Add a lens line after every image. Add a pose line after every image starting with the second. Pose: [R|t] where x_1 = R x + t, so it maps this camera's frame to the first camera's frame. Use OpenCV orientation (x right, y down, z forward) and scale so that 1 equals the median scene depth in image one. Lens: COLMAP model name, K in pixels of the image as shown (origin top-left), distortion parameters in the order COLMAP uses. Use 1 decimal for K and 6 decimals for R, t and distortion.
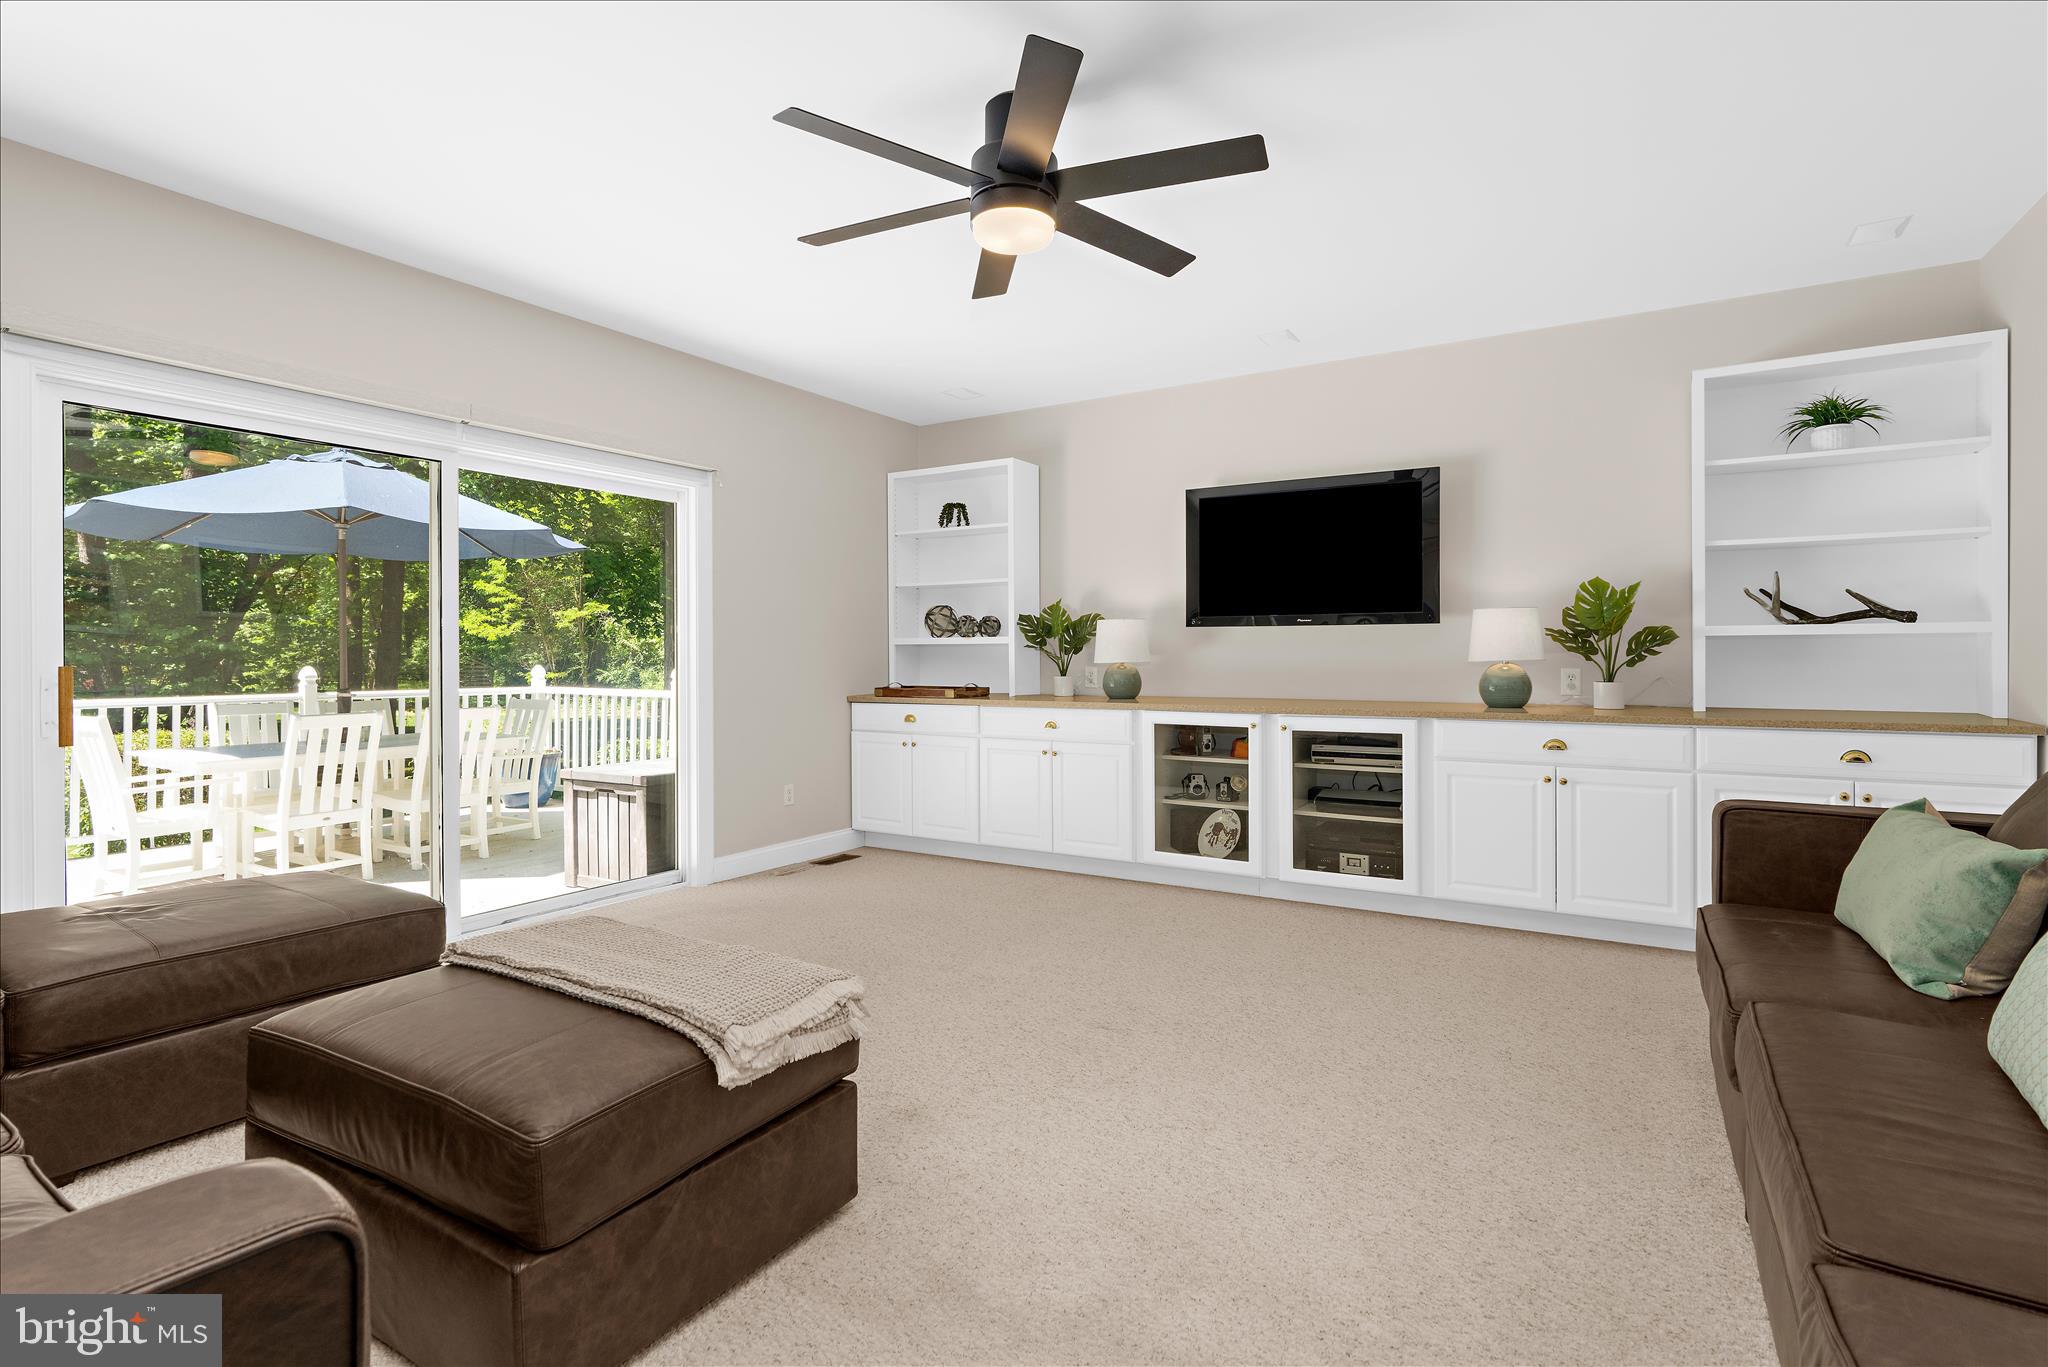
lens RADIAL K [[947.8, 0, 1029.7], [0, 947.8, 669.3], [0, 0, 1]] dist [-0.003146, 0.001055]
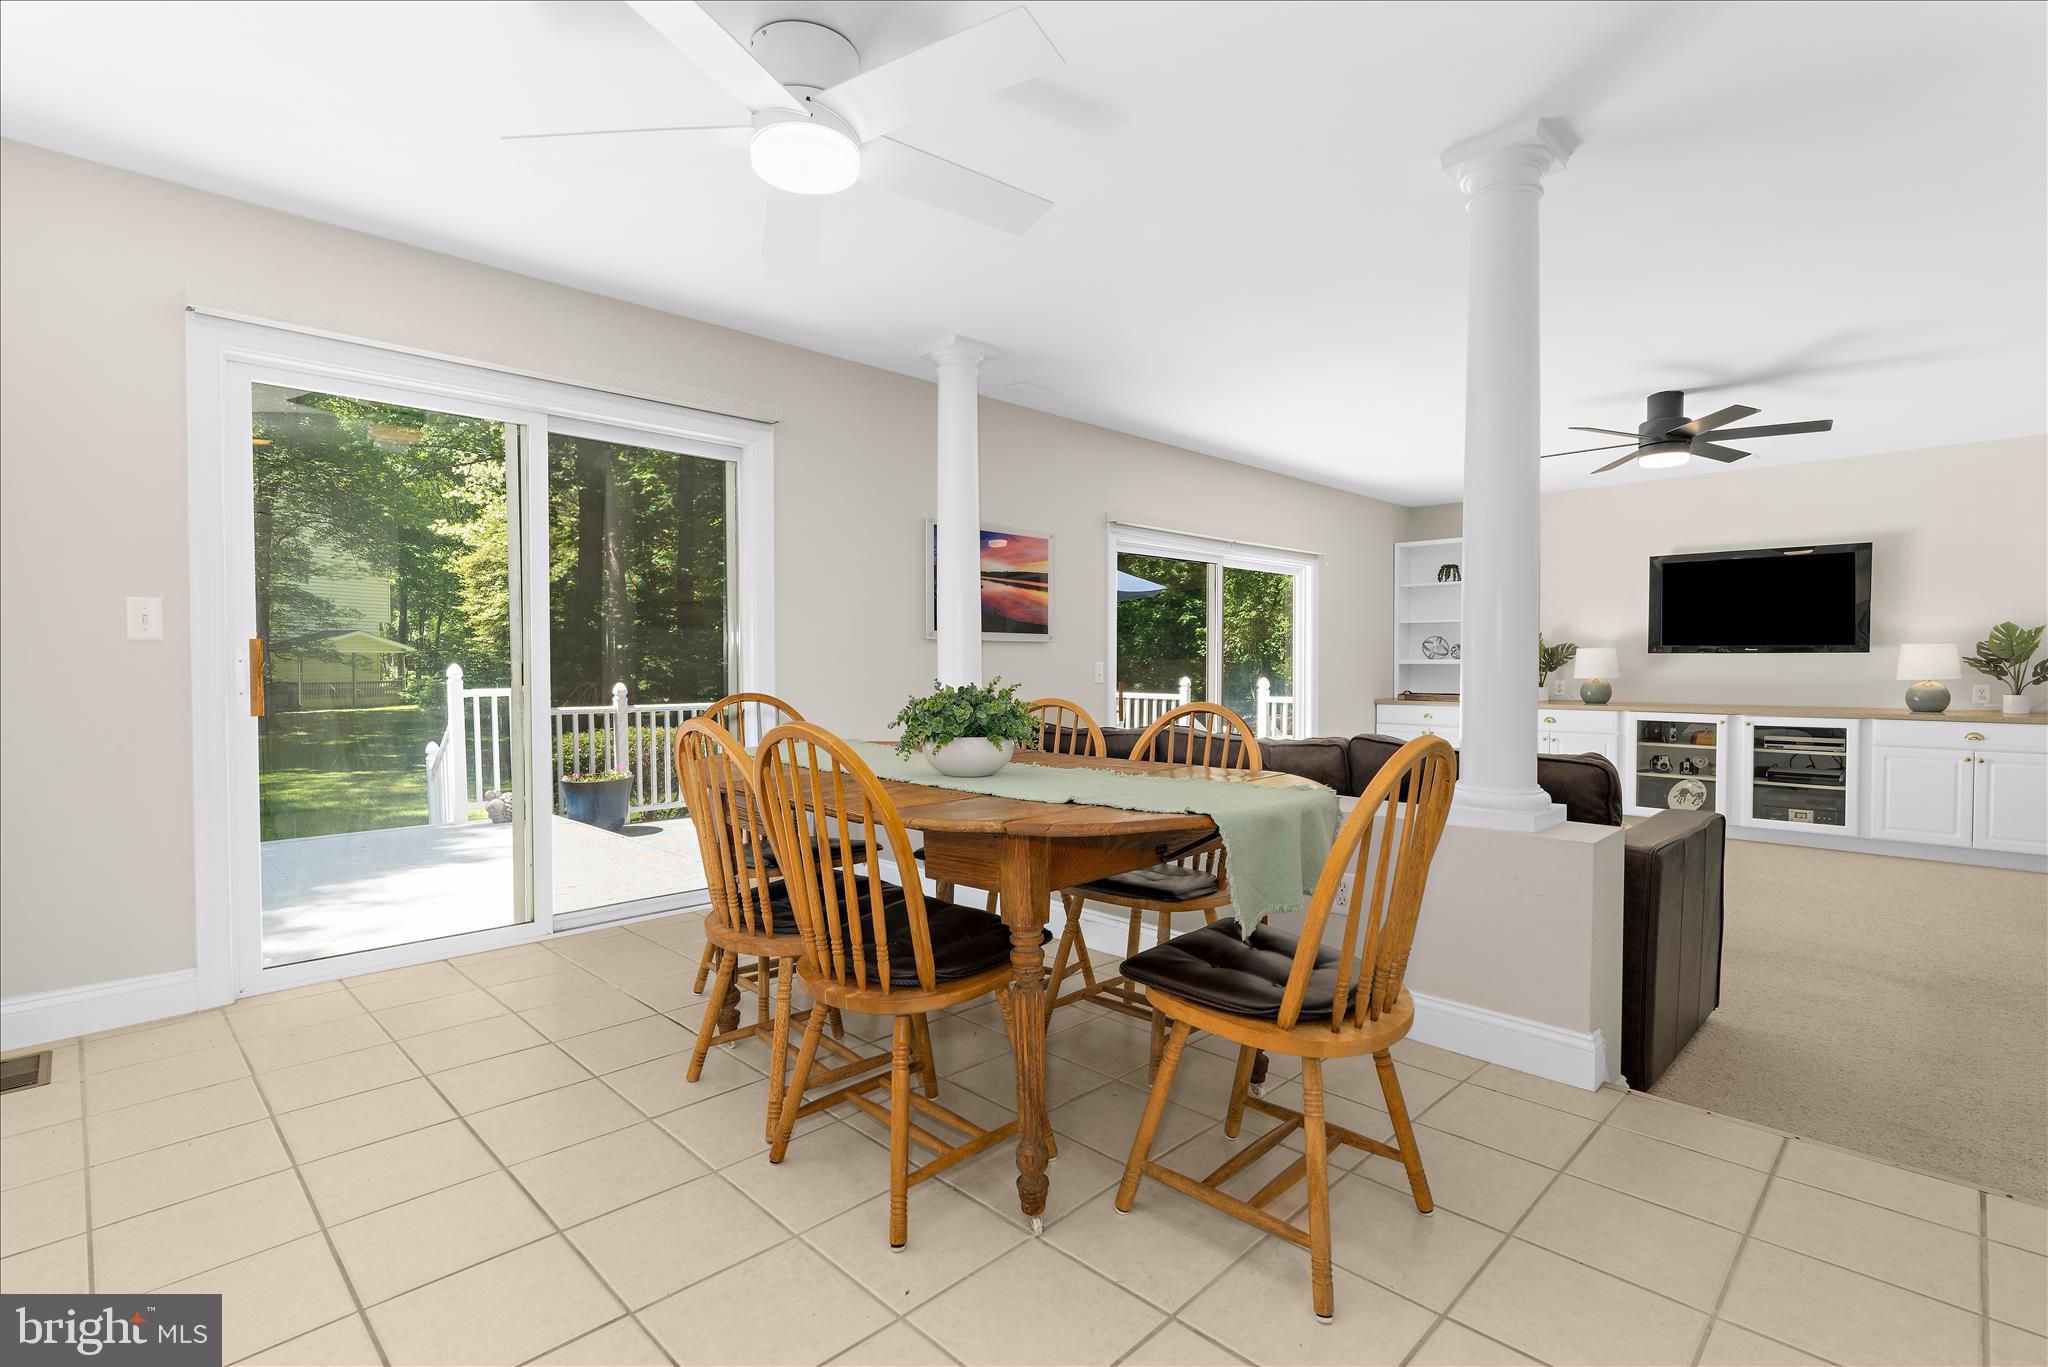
lens RADIAL K [[947.8, 0, 1008.9], [0, 947.8, 694.2], [0, 0, 1]] dist [-0.003146, 0.001055]
pose [[0.970695, 0.006295, -0.240231, -0.504943], [0.000225, 0.999633, 0.027104, -0.025830], [0.240313, -0.026363, 0.970337, -0.726938]]
